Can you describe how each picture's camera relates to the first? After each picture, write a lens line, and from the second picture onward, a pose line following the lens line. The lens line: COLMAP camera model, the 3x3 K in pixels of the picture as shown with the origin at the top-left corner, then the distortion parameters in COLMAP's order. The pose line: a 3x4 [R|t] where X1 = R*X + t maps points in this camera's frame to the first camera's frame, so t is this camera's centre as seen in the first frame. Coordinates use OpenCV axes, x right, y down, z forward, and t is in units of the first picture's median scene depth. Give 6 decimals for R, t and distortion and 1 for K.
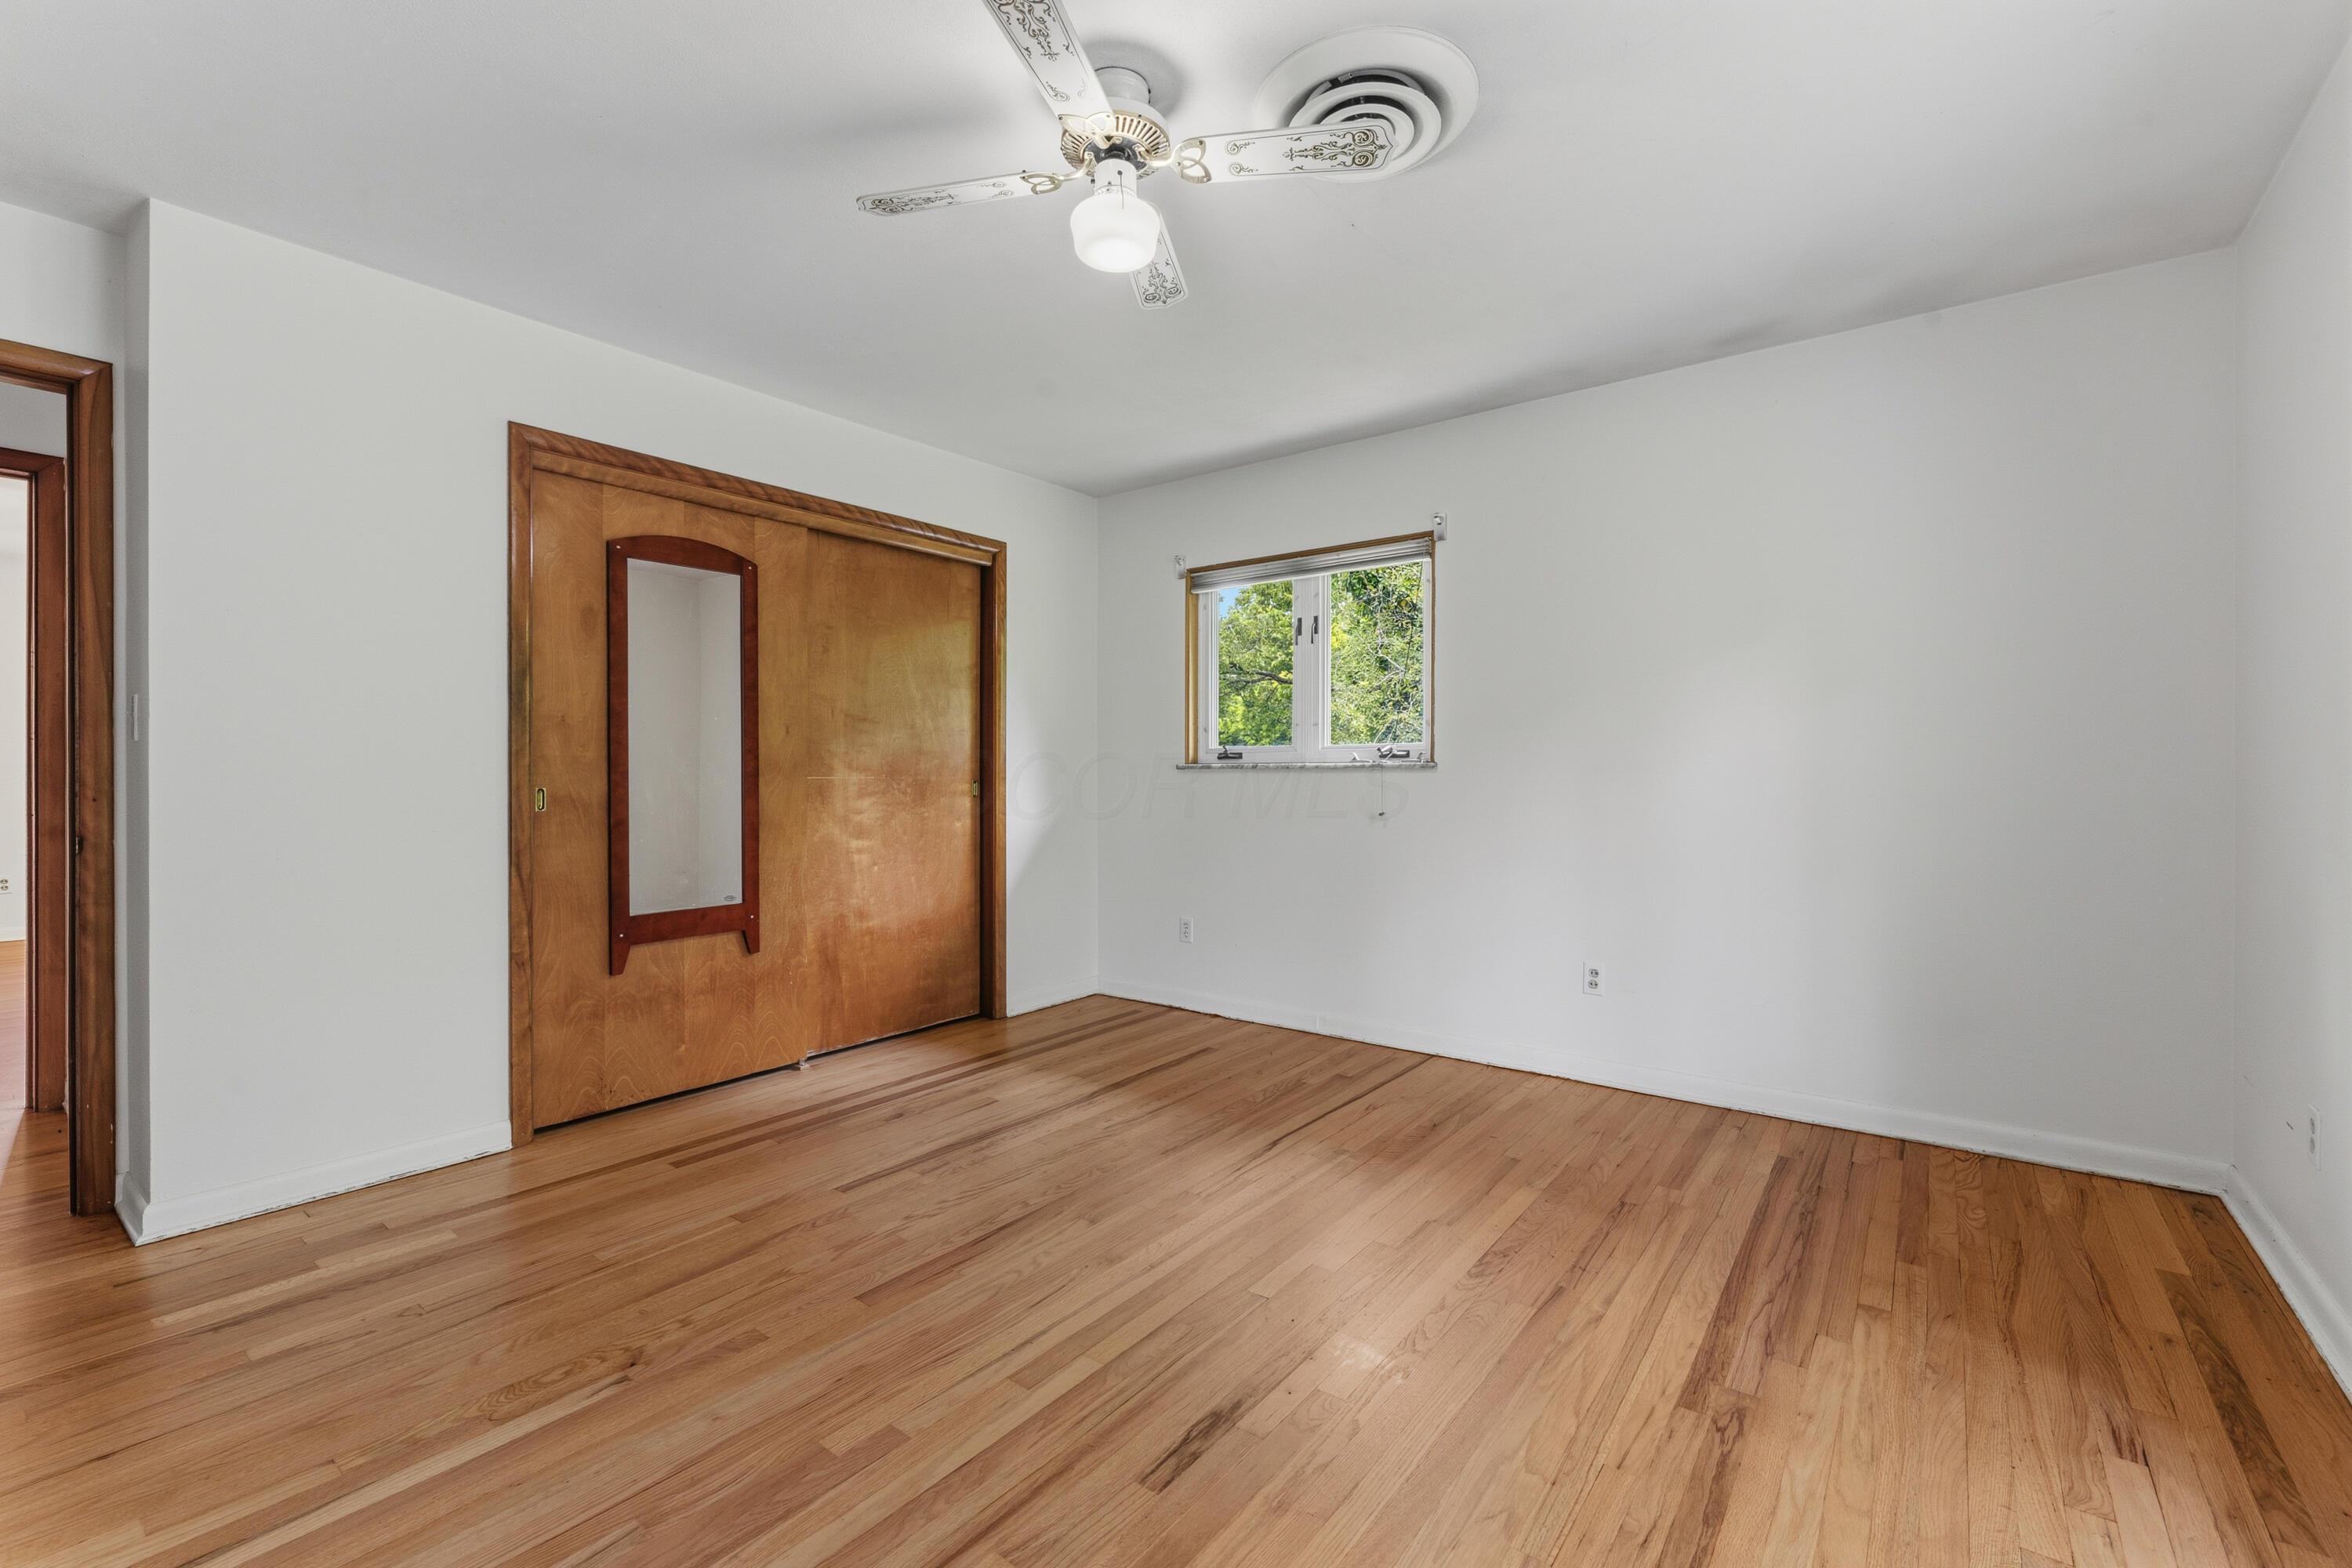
lens RADIAL K [[1006.2, 0, 1186.2], [0, 1006.2, 779.1], [0, 0, 1]] dist [0.002302, 0.000028]
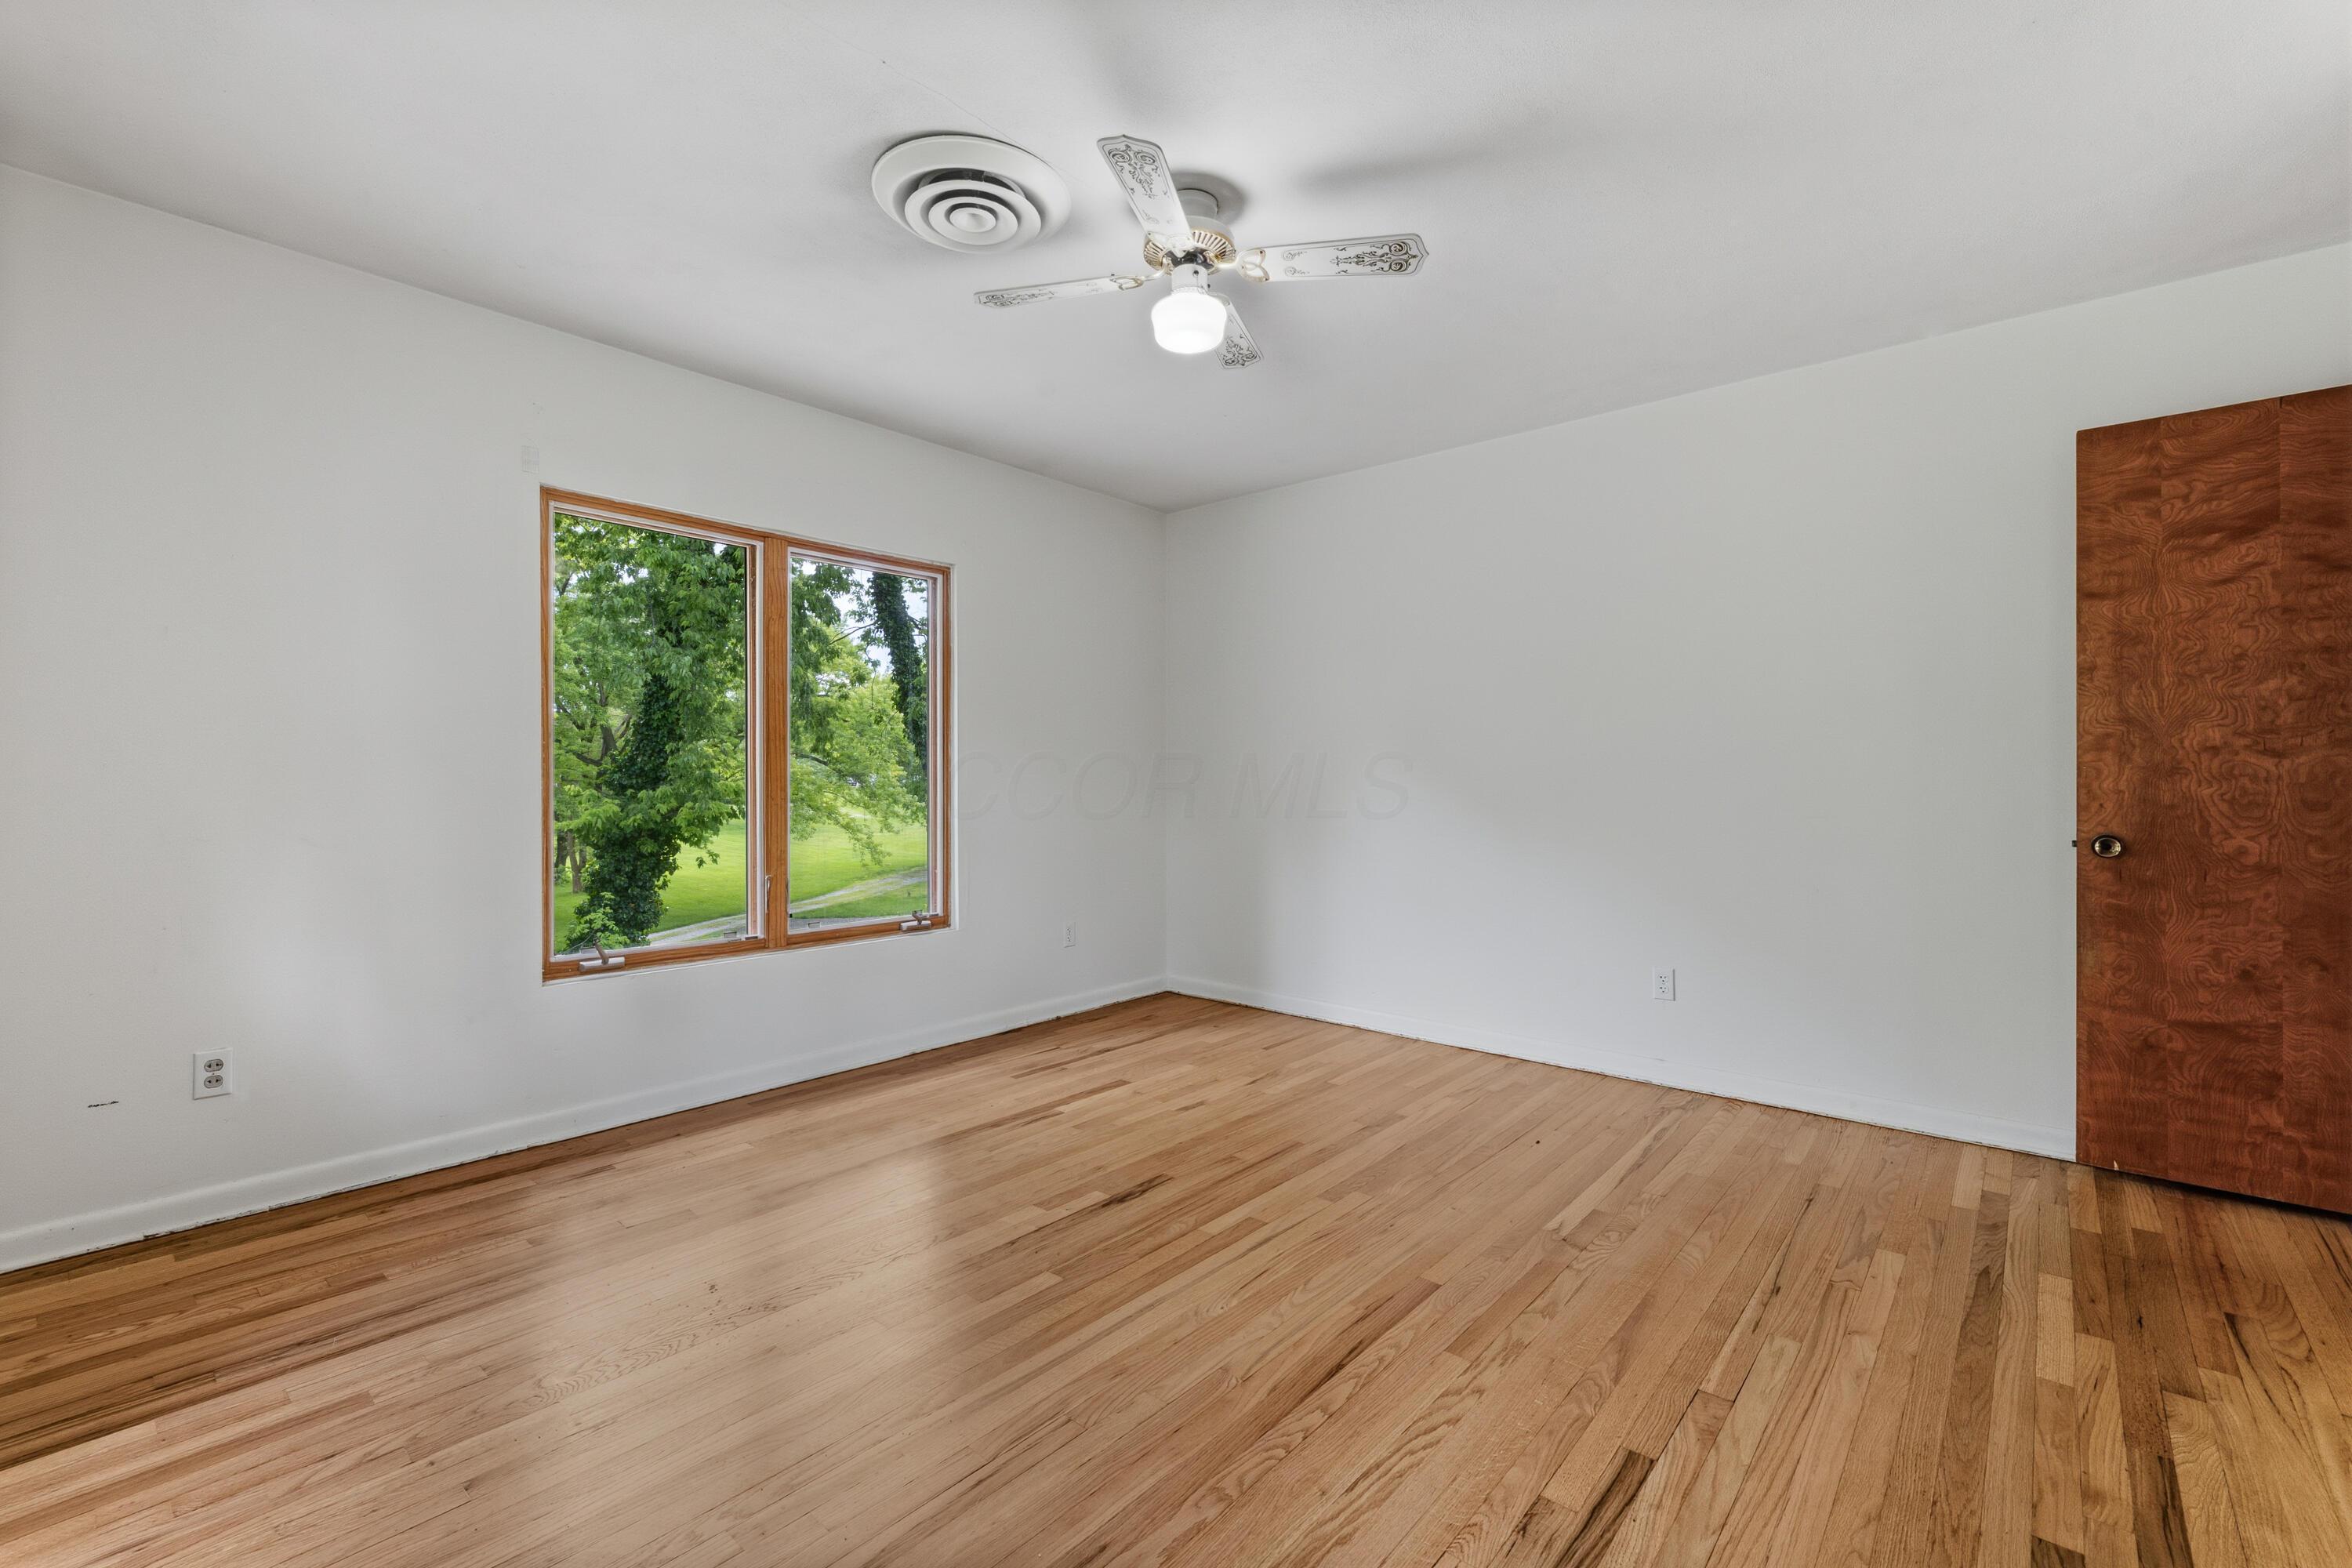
lens RADIAL K [[1006.2, 0, 1186.2], [0, 1006.2, 779.1], [0, 0, 1]] dist [0.002302, 0.000028]
pose [[-0.998420, -0.001760, 0.056166, -0.119702], [-0.001376, 0.999975, 0.006878, -0.013356], [-0.056176, 0.006790, -0.998398, 1.977210]]
